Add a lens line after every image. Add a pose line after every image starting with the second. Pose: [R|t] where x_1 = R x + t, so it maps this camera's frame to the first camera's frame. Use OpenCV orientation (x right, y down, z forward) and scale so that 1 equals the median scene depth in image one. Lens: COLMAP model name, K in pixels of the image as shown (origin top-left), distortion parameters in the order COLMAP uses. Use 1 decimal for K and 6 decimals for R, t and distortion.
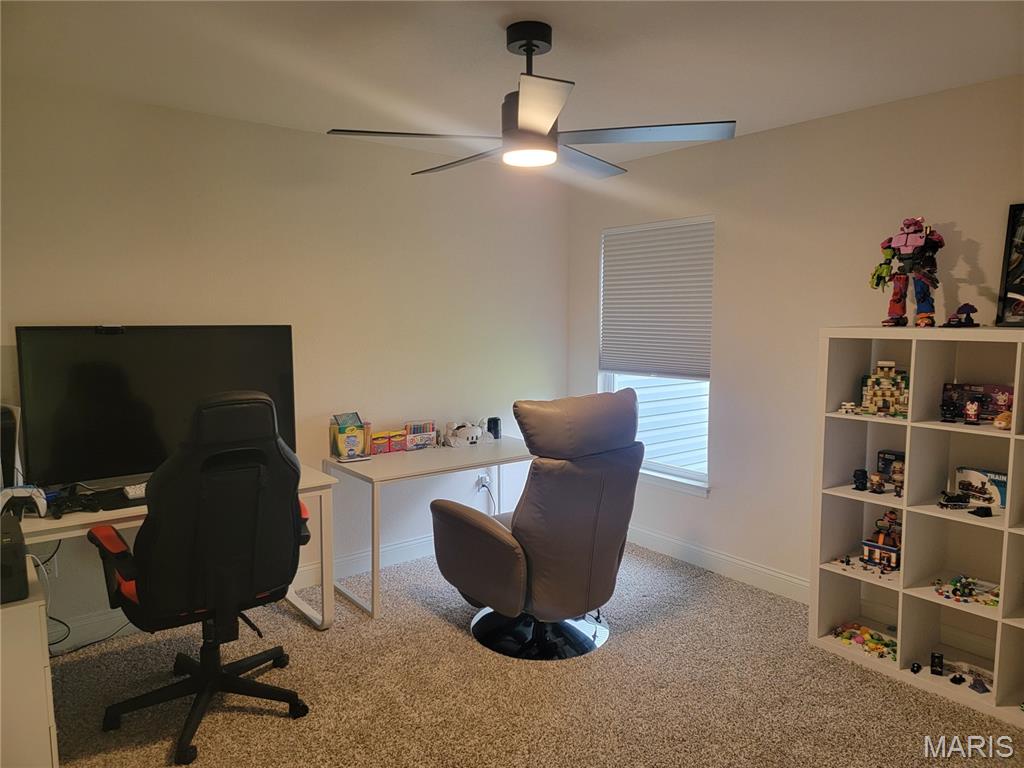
lens RADIAL K [[701.8, 0, 506.4], [0, 701.8, 379.4], [0, 0, 1]] dist [0.076164, -0.059691]
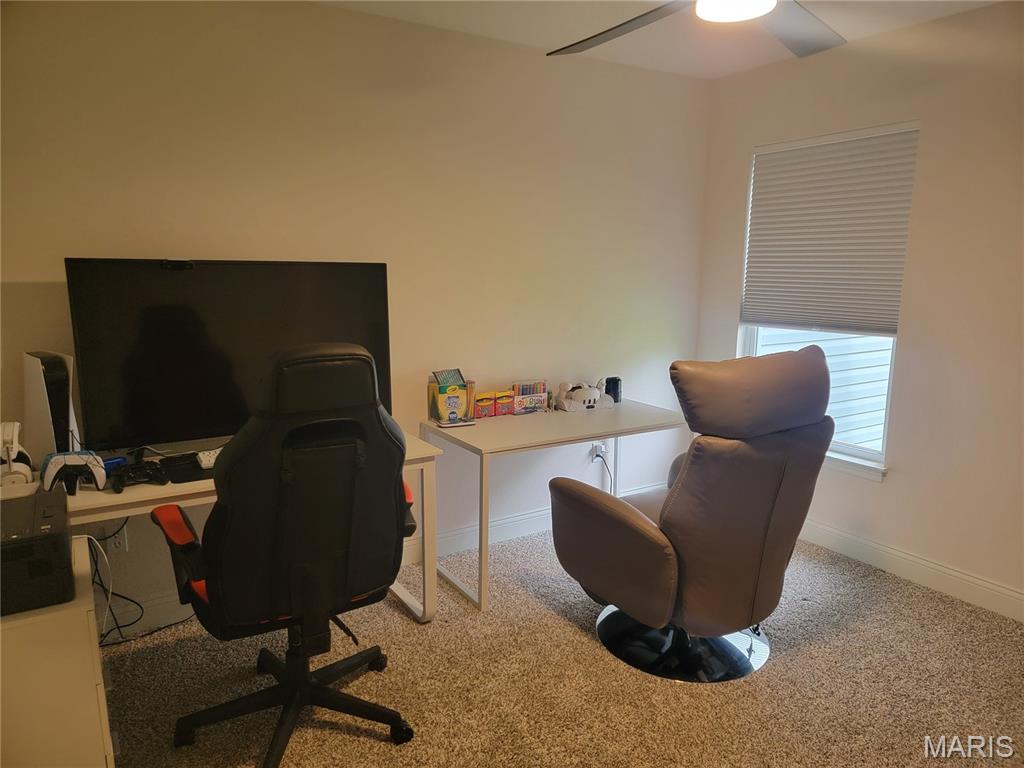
lens RADIAL K [[701.8, 0, 509.6], [0, 701.8, 391.7], [0, 0, 1]] dist [0.076164, -0.059691]
pose [[0.994617, 0.023698, -0.100873, -0.083394], [-0.015009, 0.996179, 0.086038, 0.000384], [0.102527, -0.084061, 0.991172, 0.207267]]
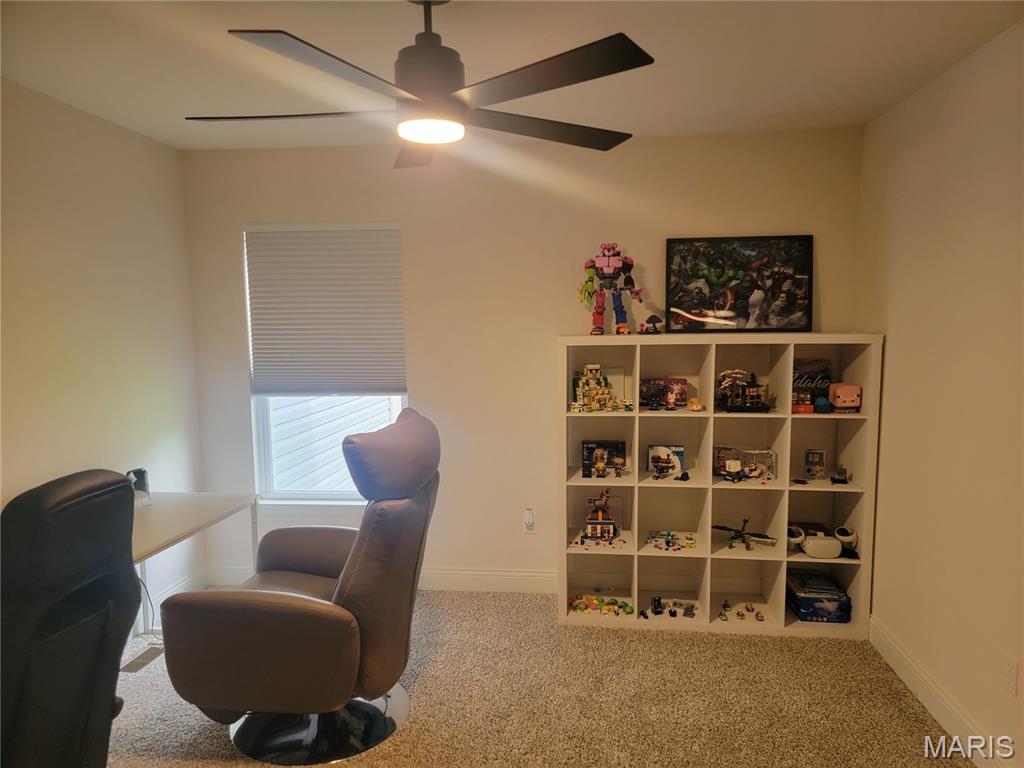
lens RADIAL K [[701.8, 0, 518.7], [0, 701.8, 392.0], [0, 0, 1]] dist [0.076164, -0.059691]
pose [[0.697905, -0.076472, 0.712096, -0.396892], [0.077681, 0.996500, 0.030882, -0.026646], [-0.711965, 0.033764, 0.701403, 0.292089]]
